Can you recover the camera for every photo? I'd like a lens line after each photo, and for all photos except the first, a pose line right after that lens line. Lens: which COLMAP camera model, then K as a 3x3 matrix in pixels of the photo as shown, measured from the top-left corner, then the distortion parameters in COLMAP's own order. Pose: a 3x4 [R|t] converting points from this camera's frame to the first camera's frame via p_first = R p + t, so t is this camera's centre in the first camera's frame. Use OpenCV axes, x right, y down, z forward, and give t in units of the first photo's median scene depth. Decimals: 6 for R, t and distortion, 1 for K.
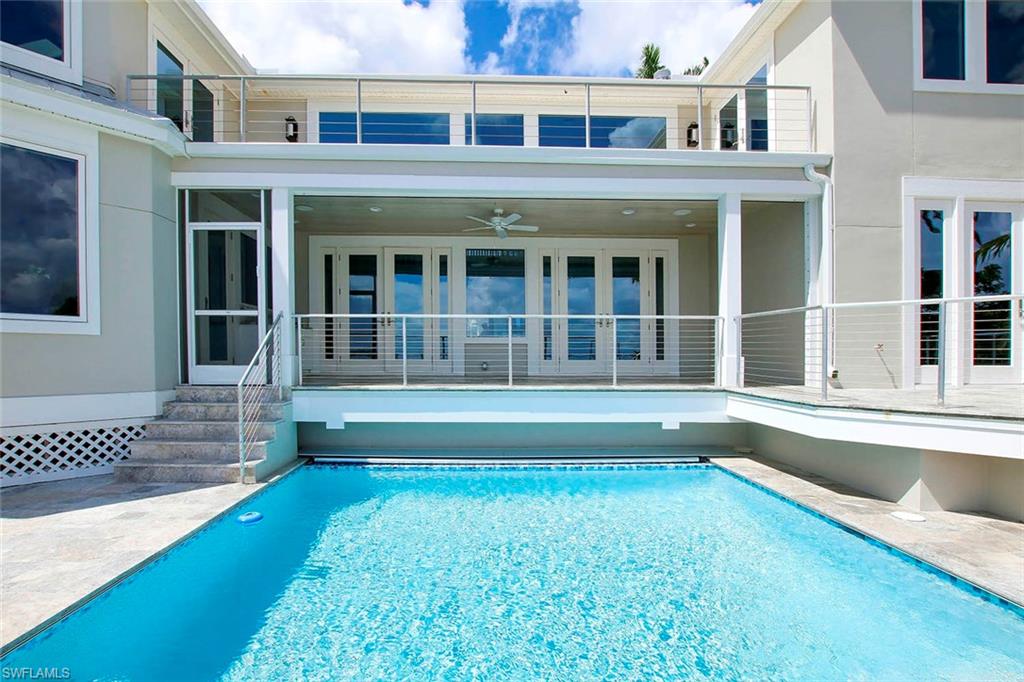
lens RADIAL K [[492.2, 0, 509.7], [0, 492.2, 372.7], [0, 0, 1]] dist [-0.020576, 0.000821]
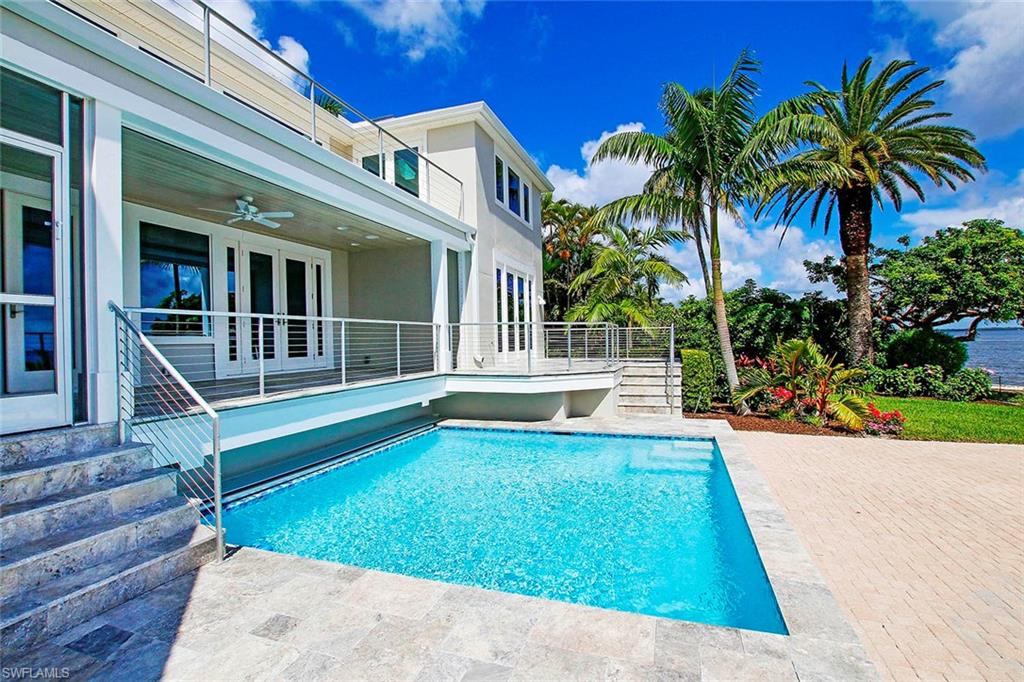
lens RADIAL K [[479.0, 0, 506.7], [0, 479.0, 343.0], [0, 0, 1]] dist [-0.017470, 0.000826]
pose [[0.365730, -0.016638, 0.930572, -0.834405], [0.056013, 0.998421, -0.004163, -0.041195], [-0.929034, 0.053646, 0.366084, 0.310872]]
